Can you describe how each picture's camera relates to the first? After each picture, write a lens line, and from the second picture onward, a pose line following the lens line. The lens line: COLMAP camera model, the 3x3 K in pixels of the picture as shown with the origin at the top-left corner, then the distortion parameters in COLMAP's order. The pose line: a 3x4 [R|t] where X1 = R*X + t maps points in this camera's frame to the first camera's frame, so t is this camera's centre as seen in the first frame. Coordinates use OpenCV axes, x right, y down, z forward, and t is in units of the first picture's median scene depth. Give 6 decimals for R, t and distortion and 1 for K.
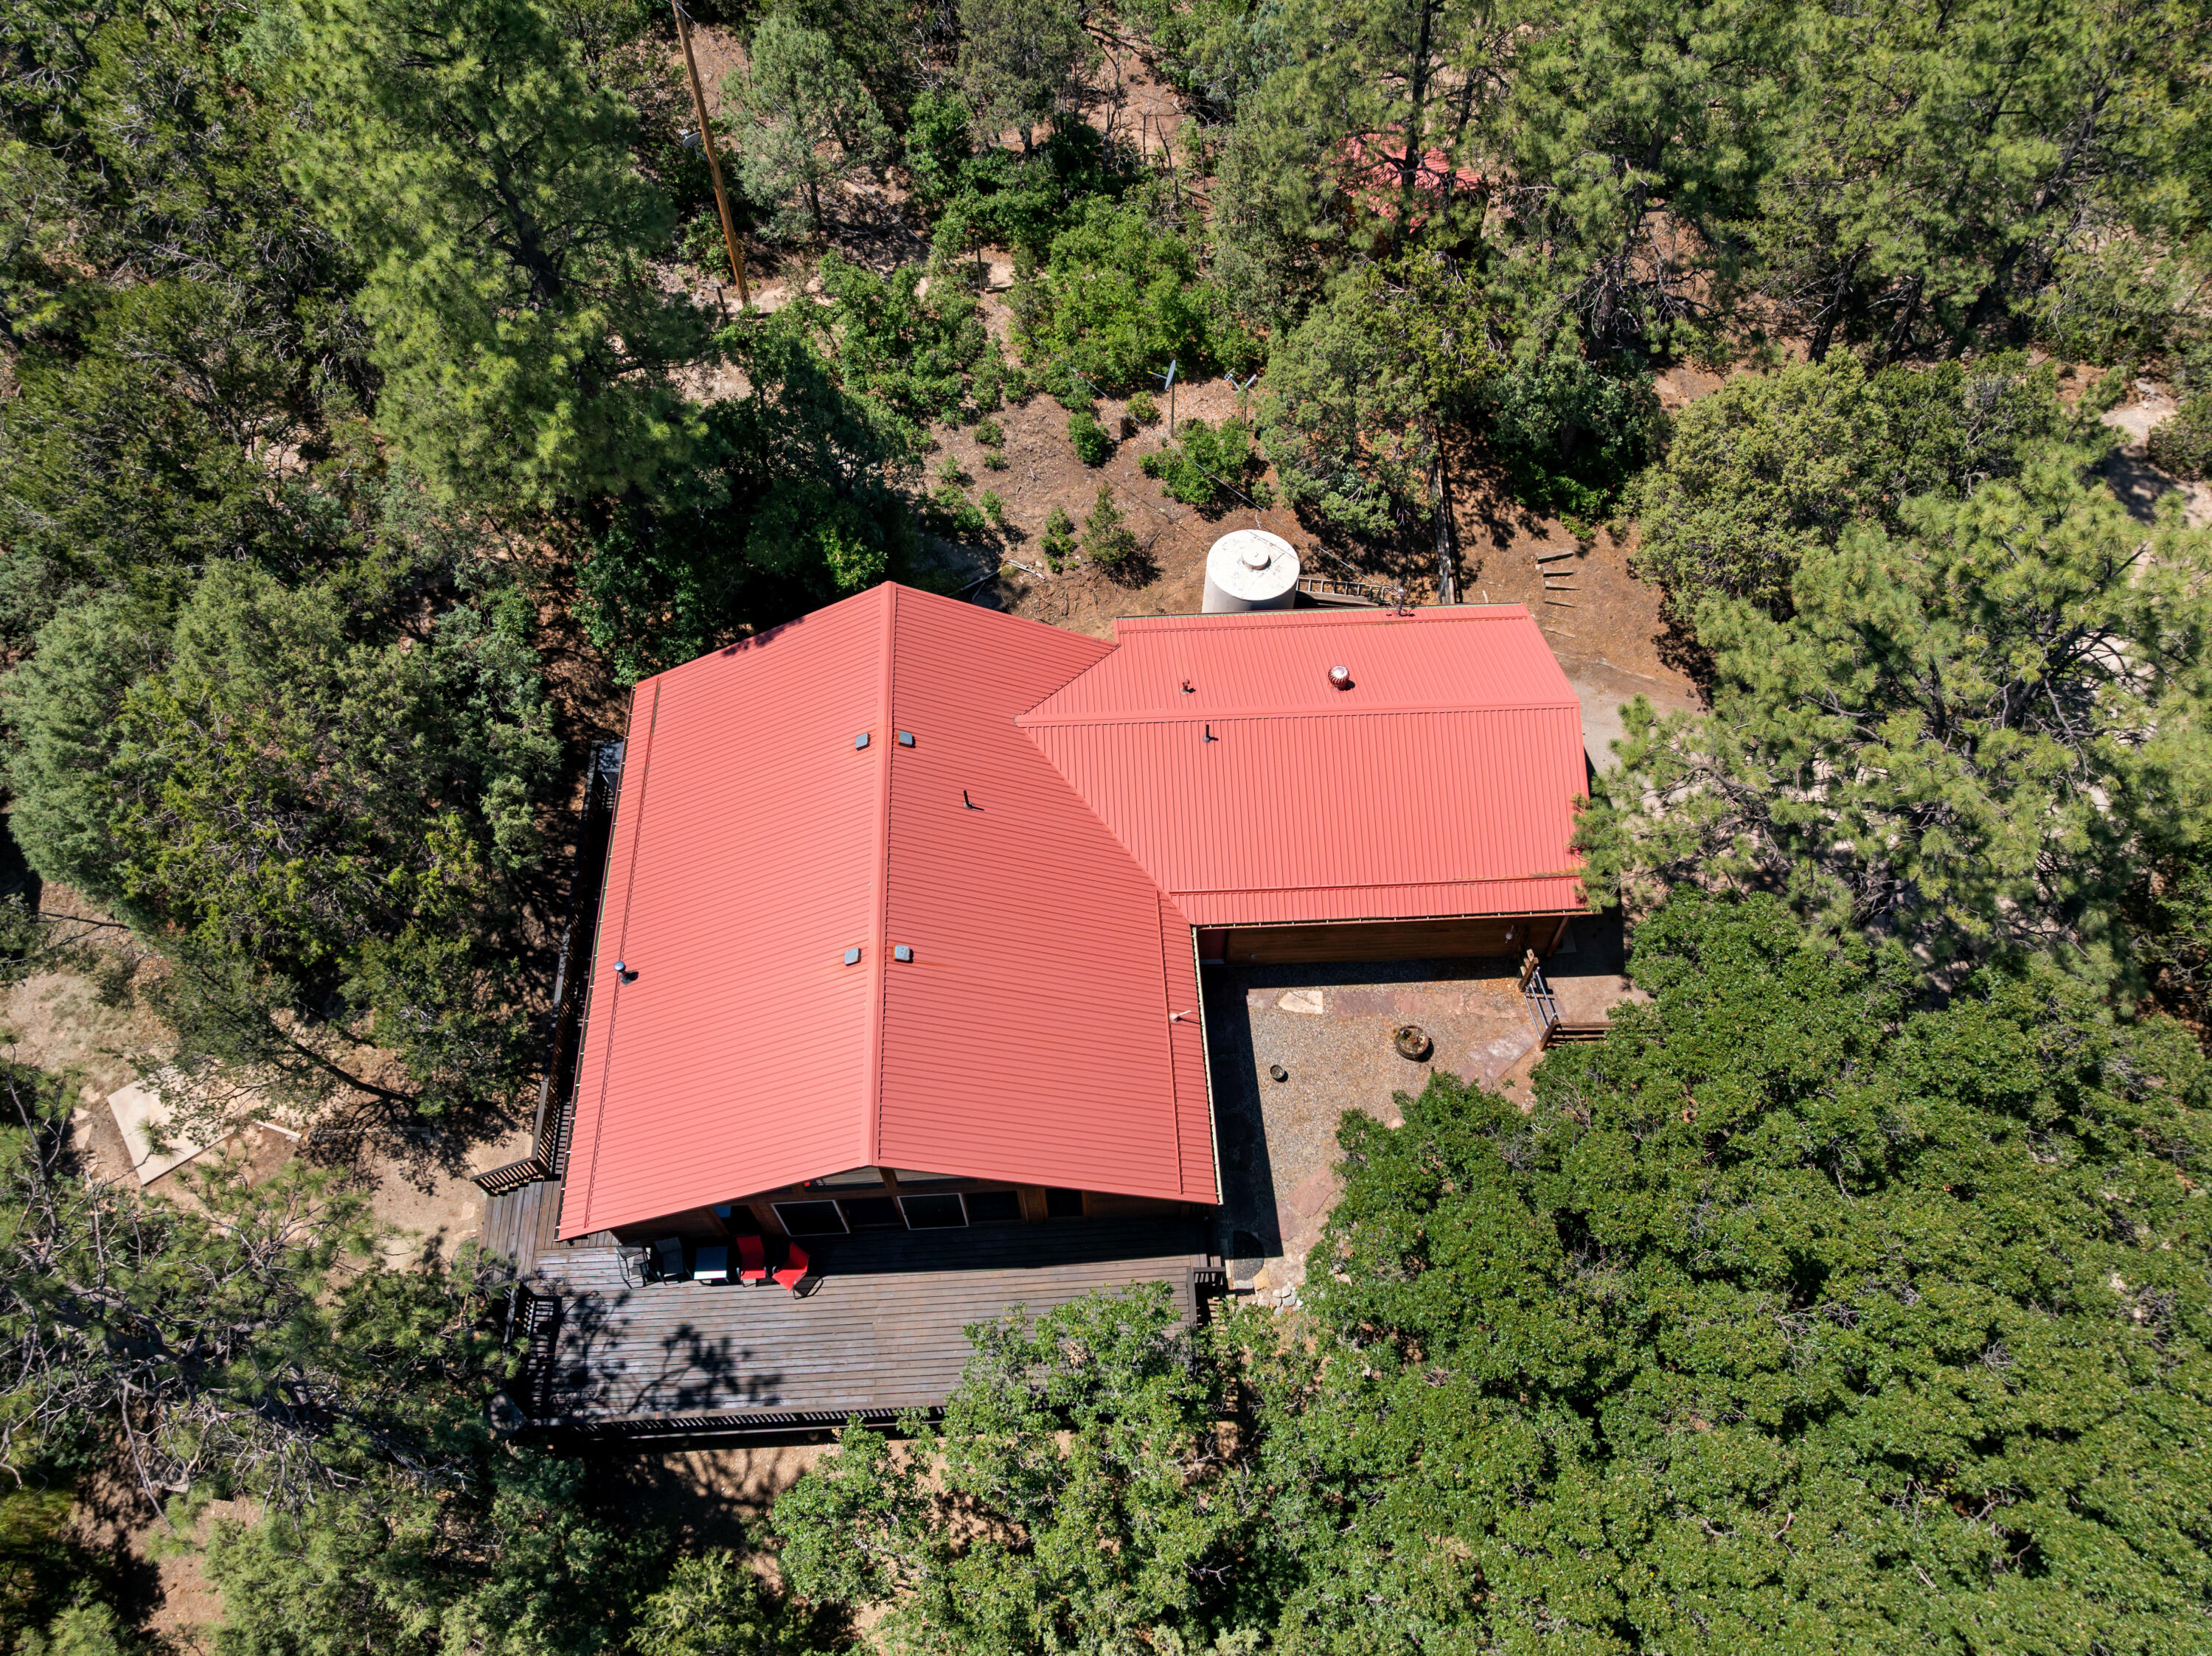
lens RADIAL K [[1546.3, 0, 1100.5], [0, 1546.3, 826.4], [0, 0, 1]] dist [-0.032229, 0.001459]
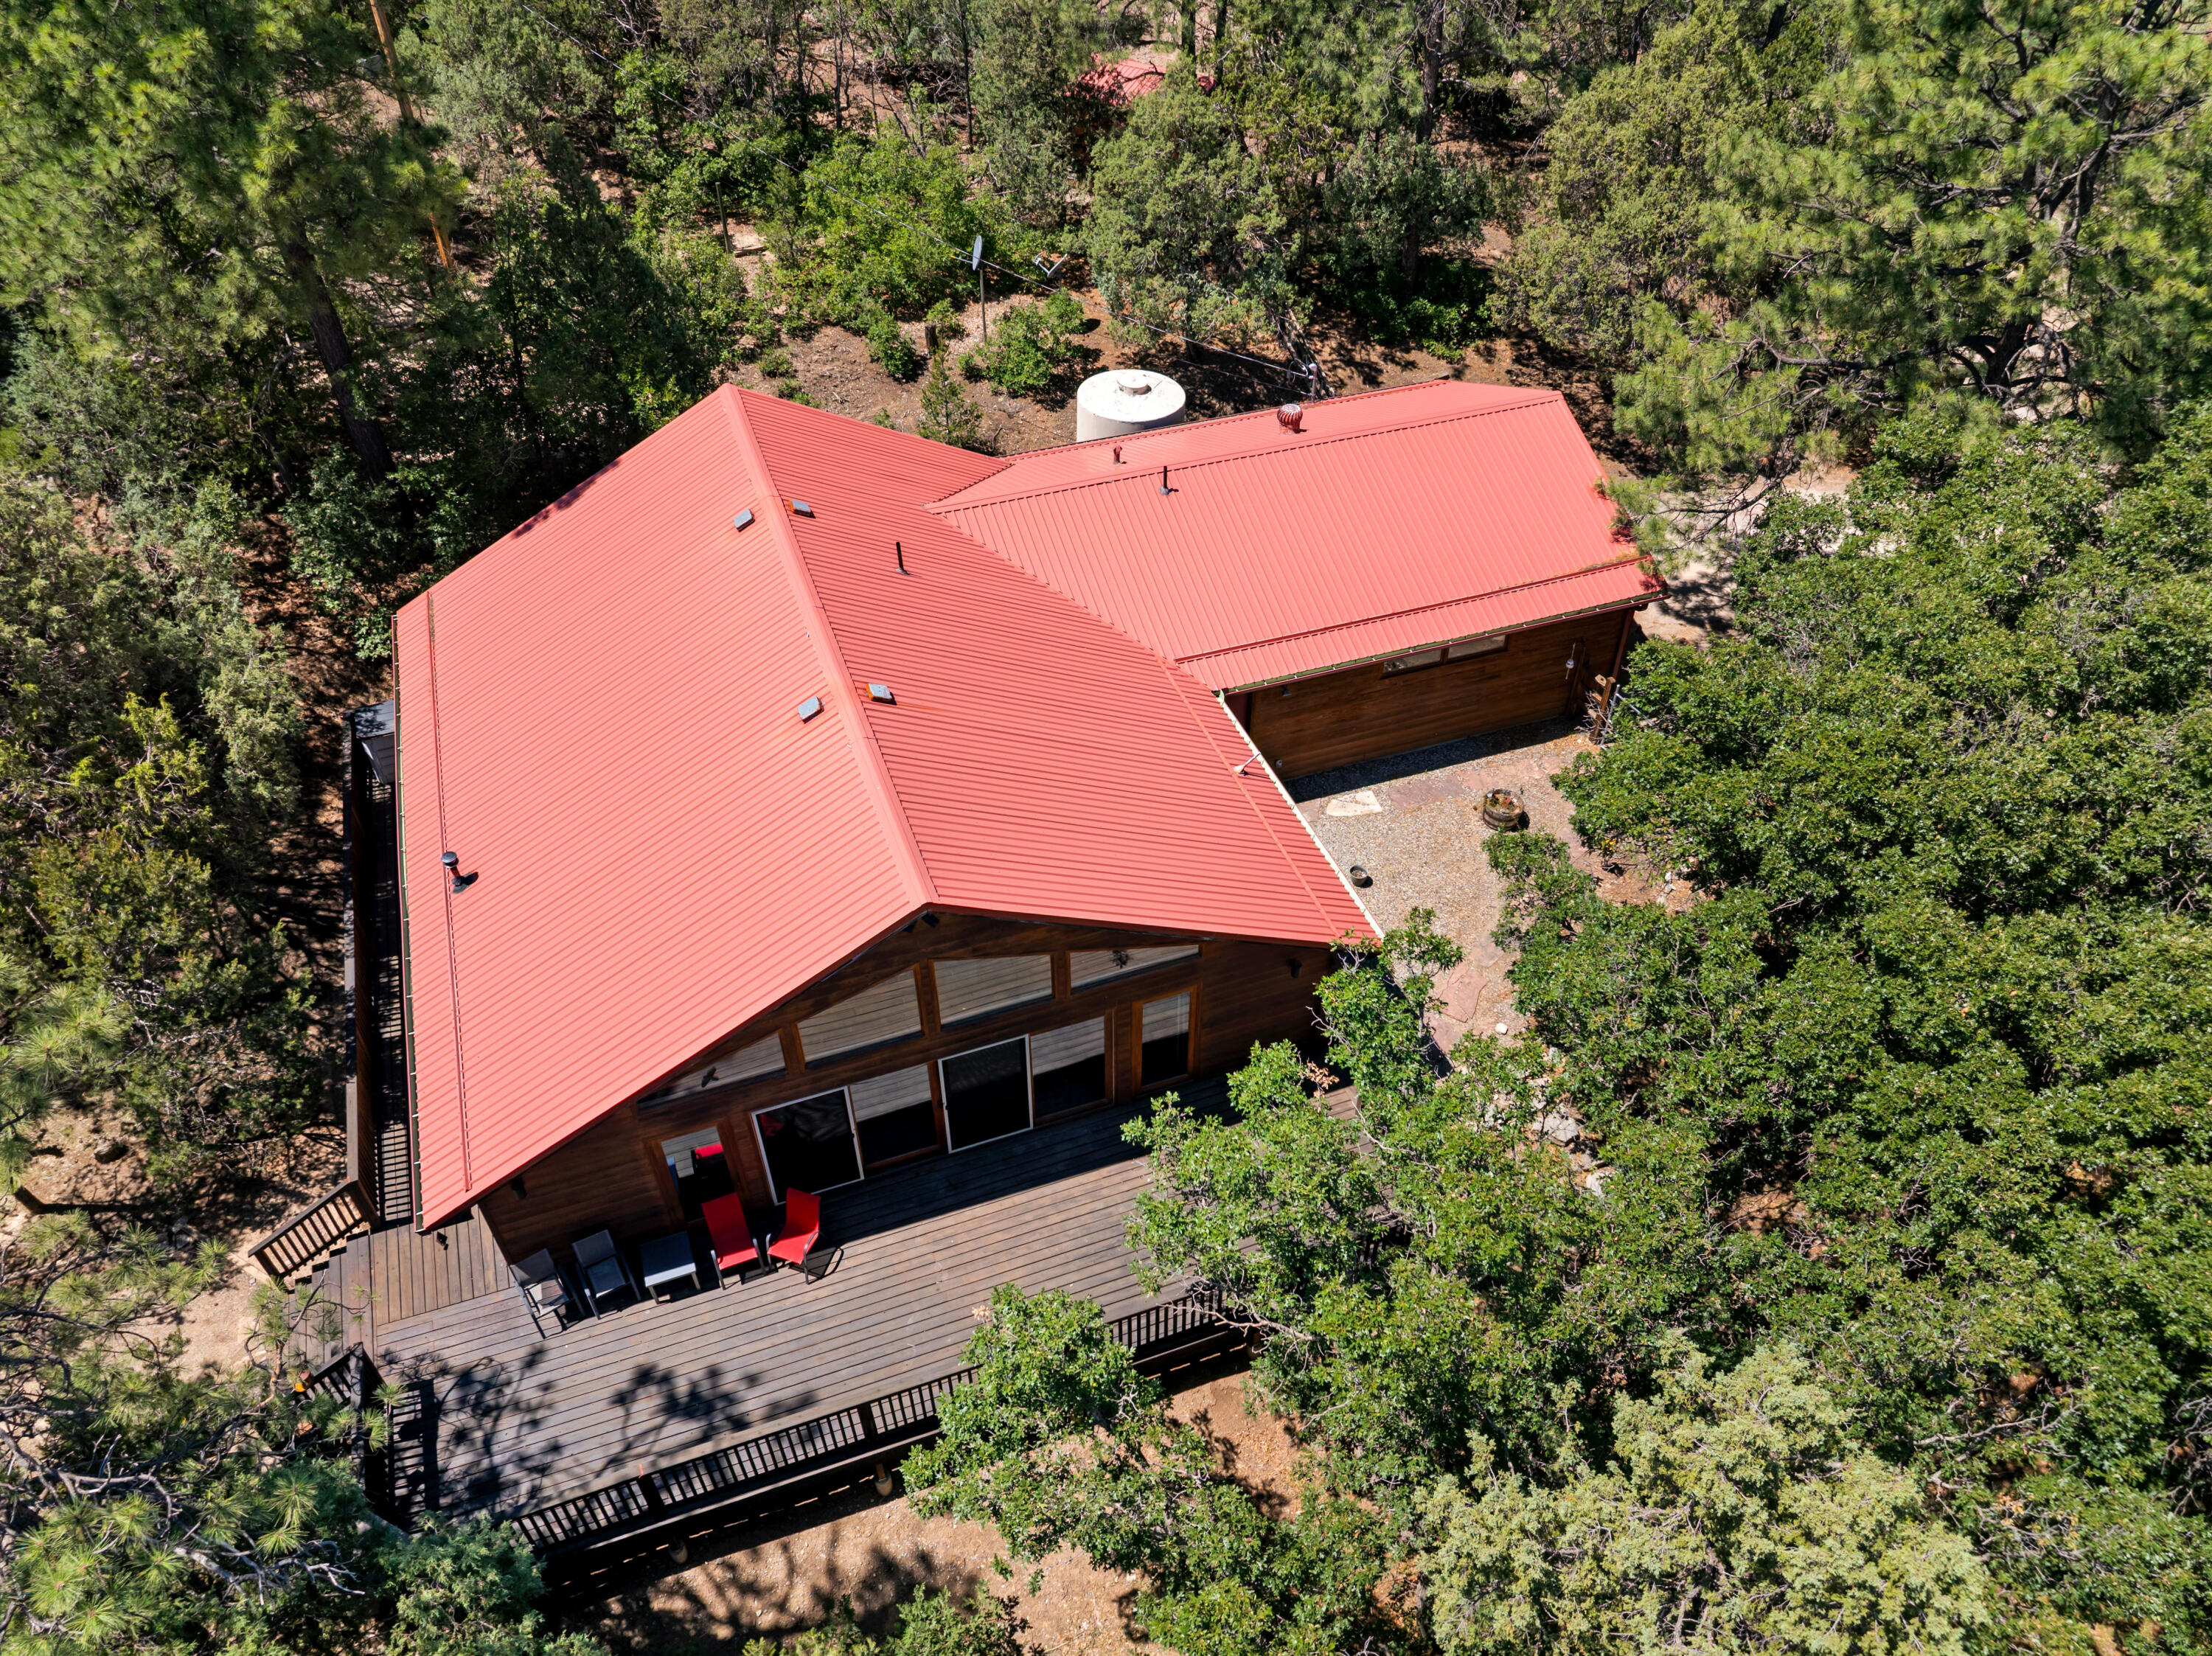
lens RADIAL K [[1557.3, 0, 1106.0], [0, 1557.3, 828.0], [0, 0, 1]] dist [-0.044387, 0.006875]
pose [[0.955532, -0.193363, 0.222640, -0.167057], [0.244238, 0.942025, -0.230079, 0.275076], [-0.165244, 0.274225, 0.947362, 0.275857]]
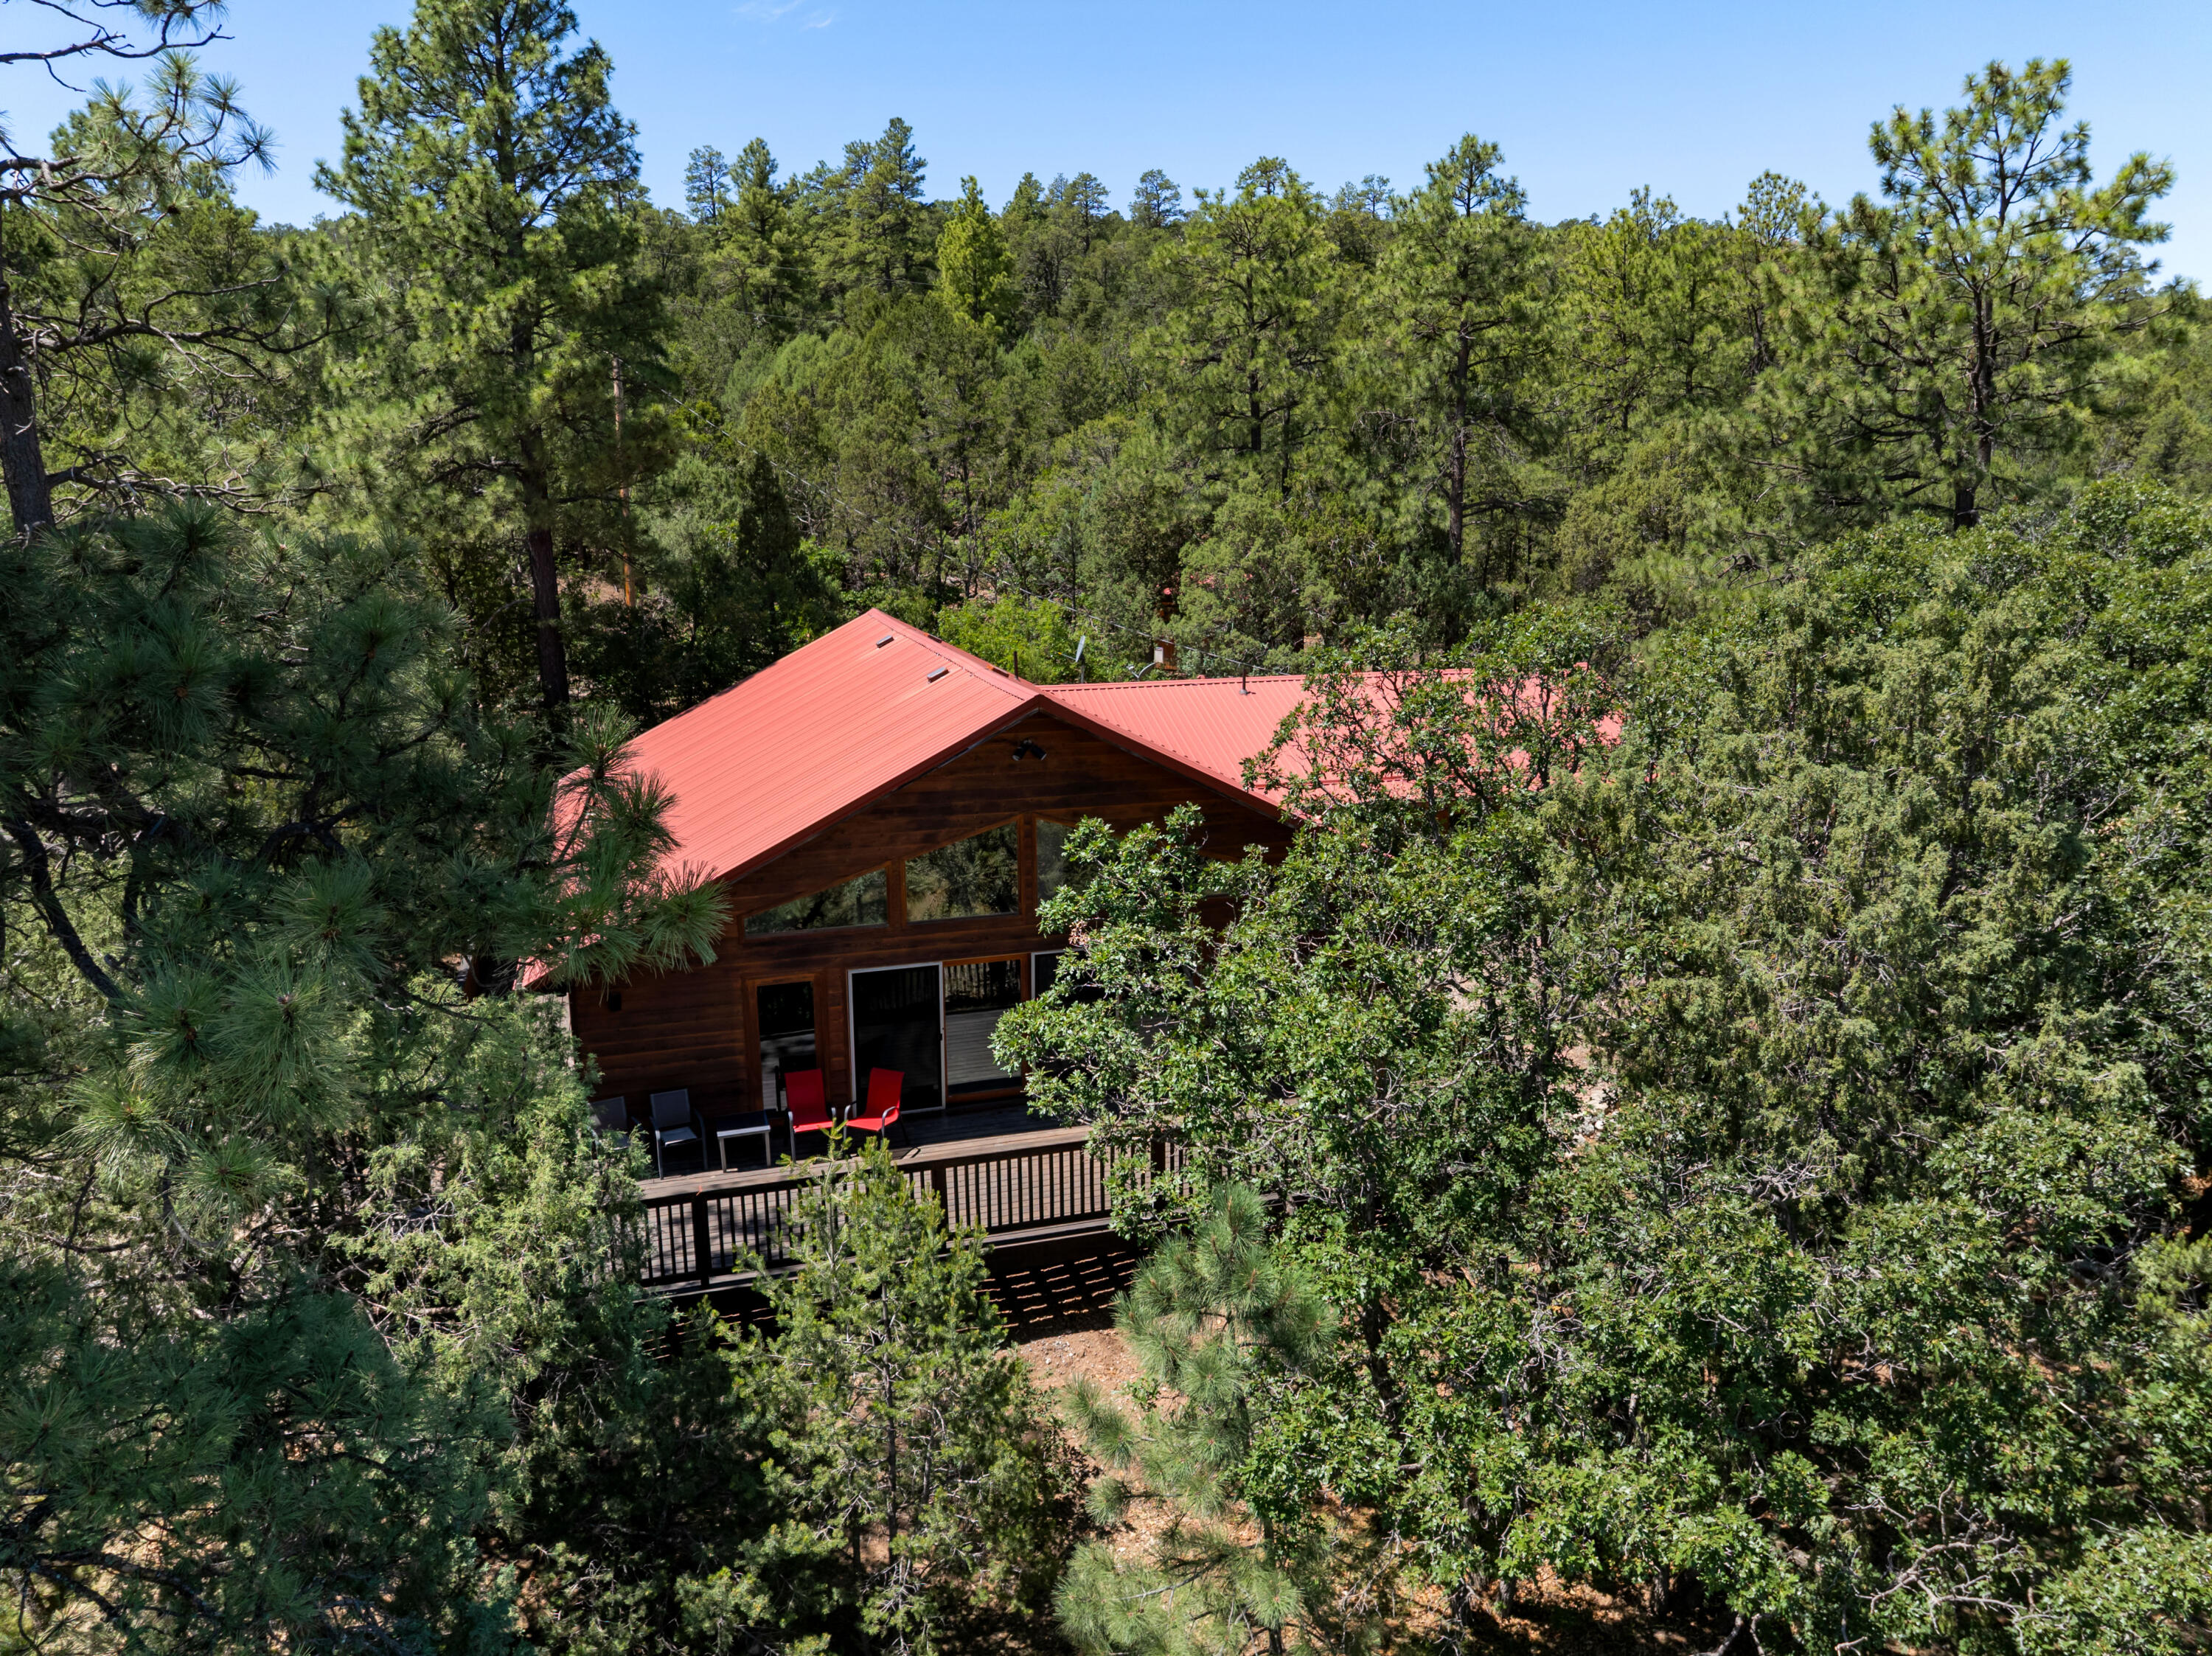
lens RADIAL K [[1557.3, 0, 1106.0], [0, 1557.3, 828.0], [0, 0, 1]] dist [-0.044387, 0.006875]
pose [[0.968230, -0.044839, 0.246008, -0.233089], [0.205170, 0.704855, -0.679032, 0.588105], [-0.142953, 0.707933, 0.691662, 0.411244]]
